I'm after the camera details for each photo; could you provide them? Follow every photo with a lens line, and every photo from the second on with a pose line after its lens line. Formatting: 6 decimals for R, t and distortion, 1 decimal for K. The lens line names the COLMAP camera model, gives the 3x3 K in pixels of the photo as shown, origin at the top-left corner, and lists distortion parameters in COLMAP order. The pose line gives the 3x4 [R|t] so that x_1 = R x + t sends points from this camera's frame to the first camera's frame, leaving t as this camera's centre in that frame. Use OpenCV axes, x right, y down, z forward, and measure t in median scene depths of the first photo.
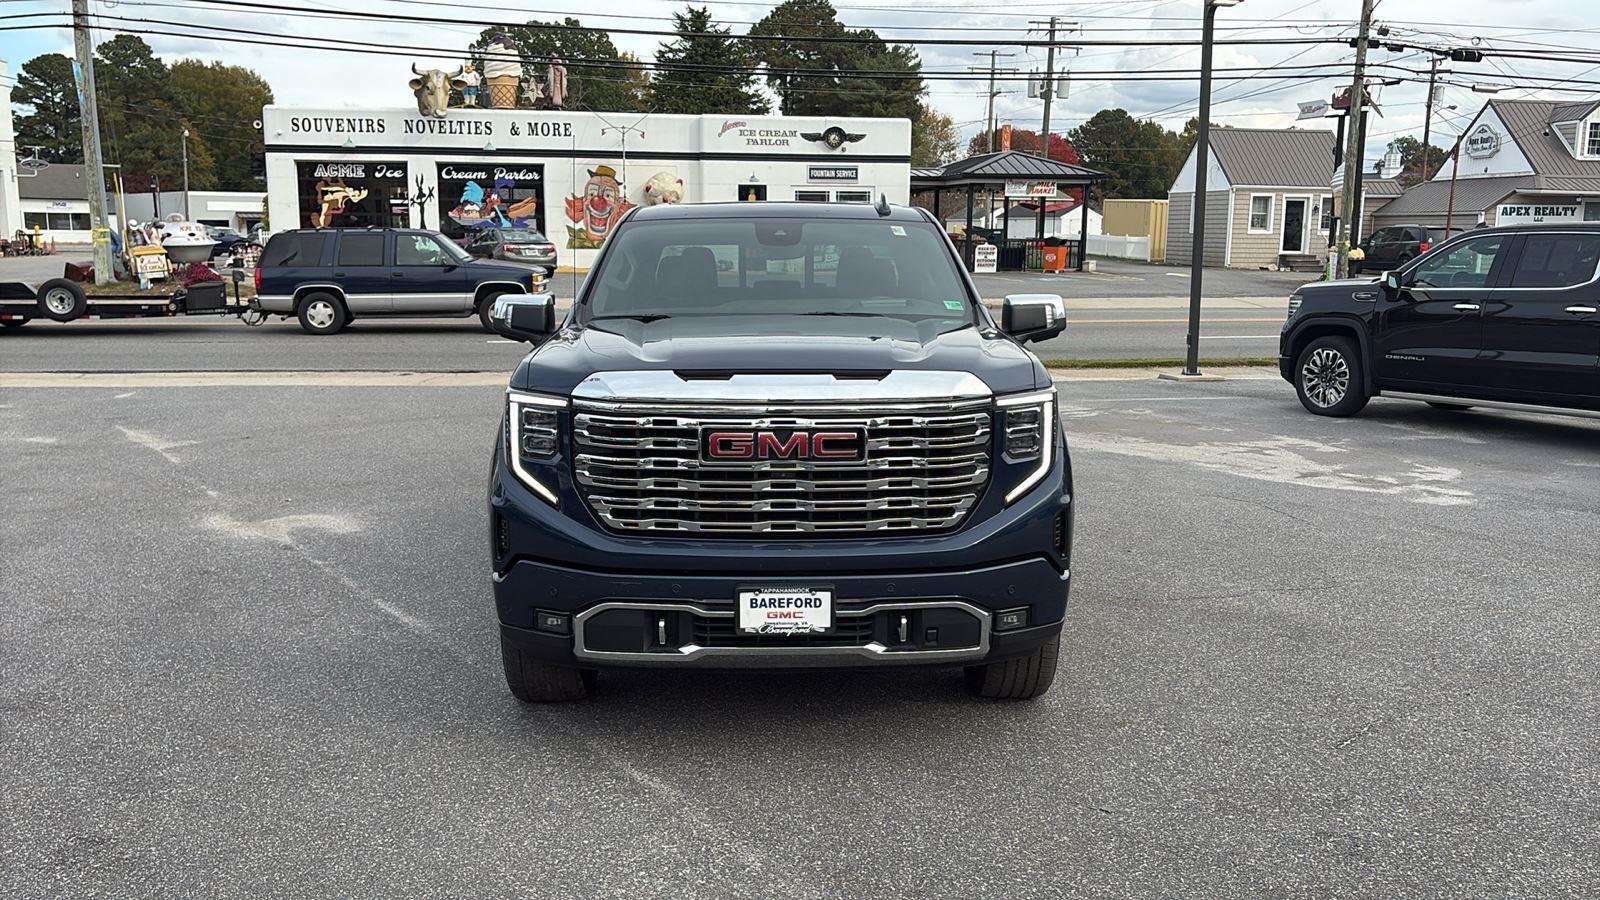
lens RADIAL K [[1363.3, 0, 758.2], [0, 1363.3, 446.7], [0, 0, 1]] dist [0.027090, -0.003913]
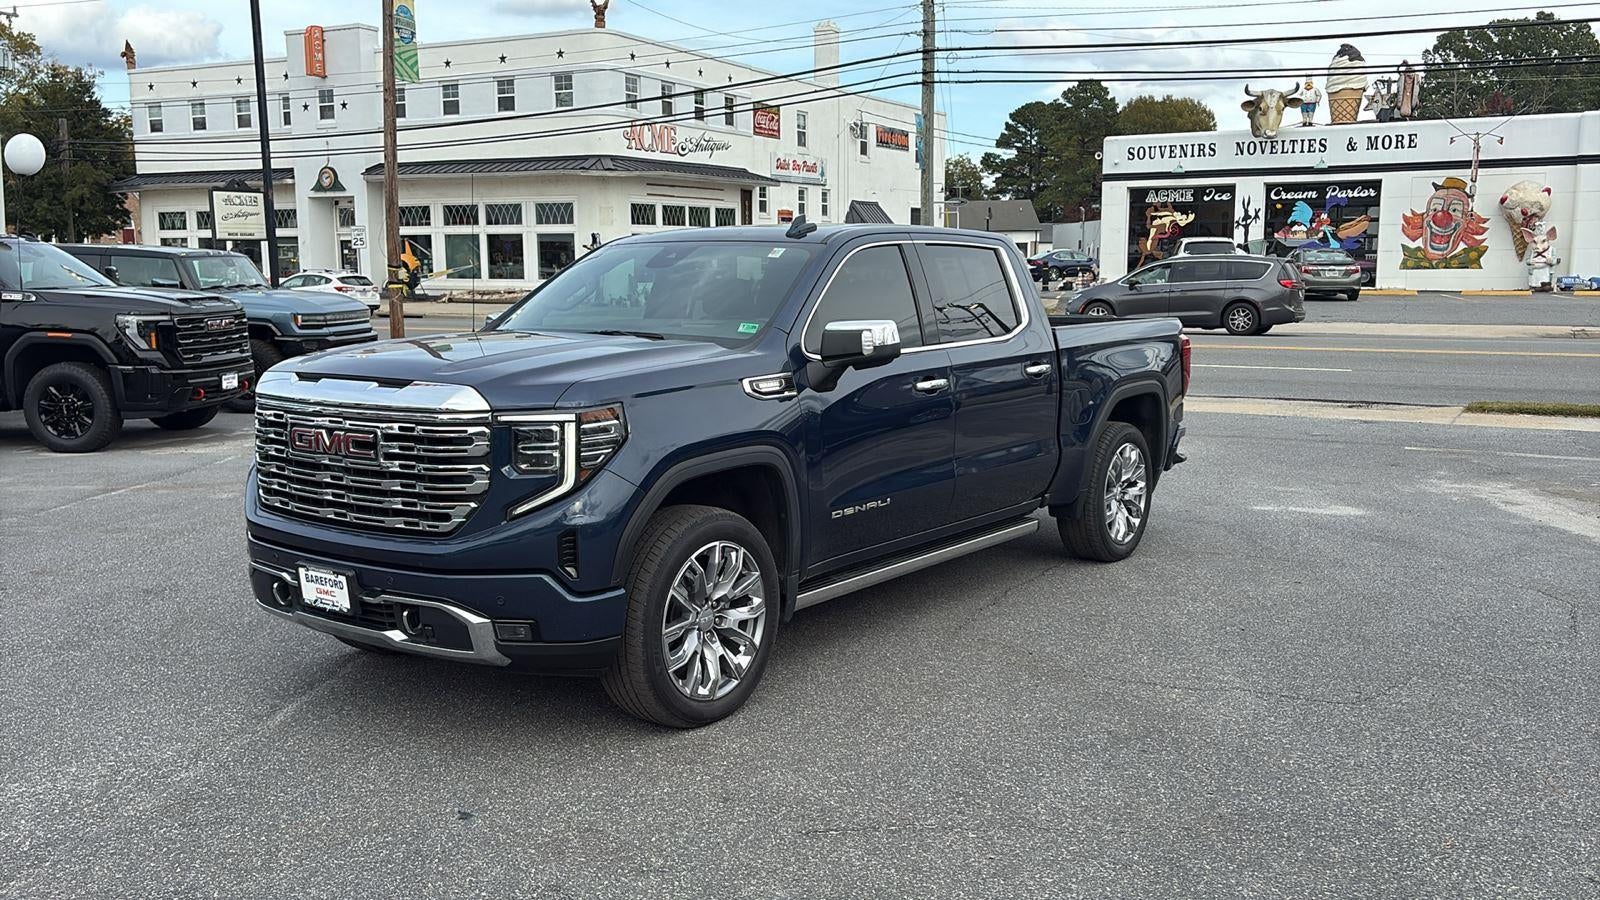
lens RADIAL K [[1327.9, 0, 785.7], [0, 1327.9, 454.0], [0, 0, 1]] dist [0.043246, -0.035572]
pose [[0.801874, 0.076659, -0.592555, 0.083685], [-0.081251, 0.996513, 0.018968, -0.003668], [0.591943, 0.032936, 0.805307, 0.026959]]
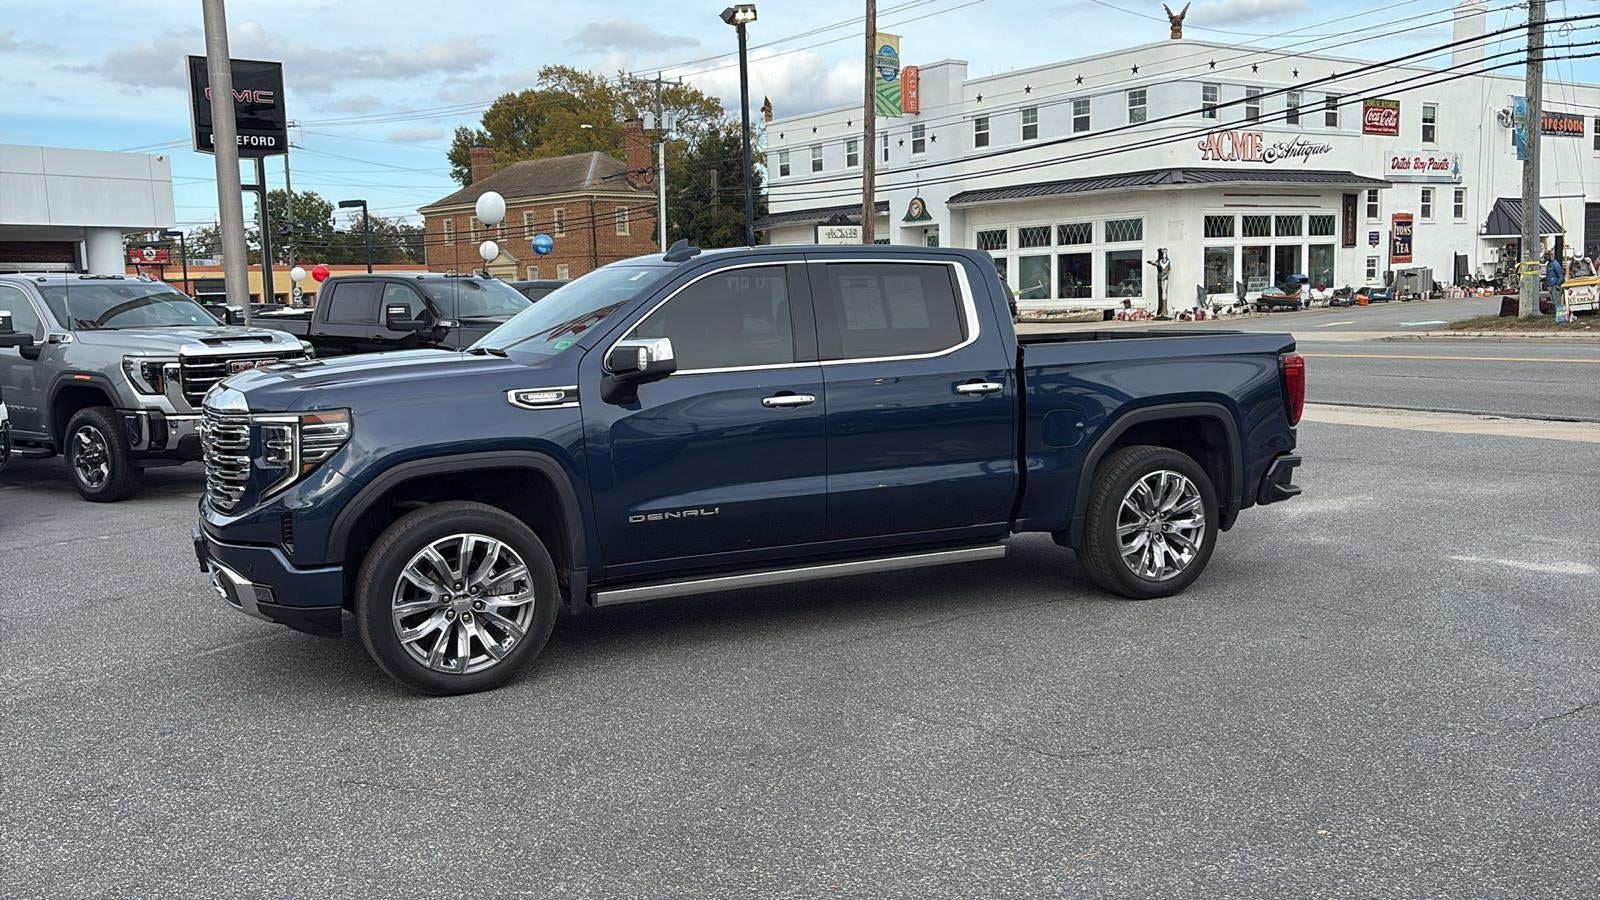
lens RADIAL K [[1327.9, 0, 785.7], [0, 1327.9, 454.0], [0, 0, 1]] dist [0.043246, -0.035572]
pose [[0.444611, 0.090516, -0.891139, 0.133169], [-0.104043, 0.993365, 0.048990, -0.009891], [0.889661, 0.070936, 0.451079, 0.076835]]
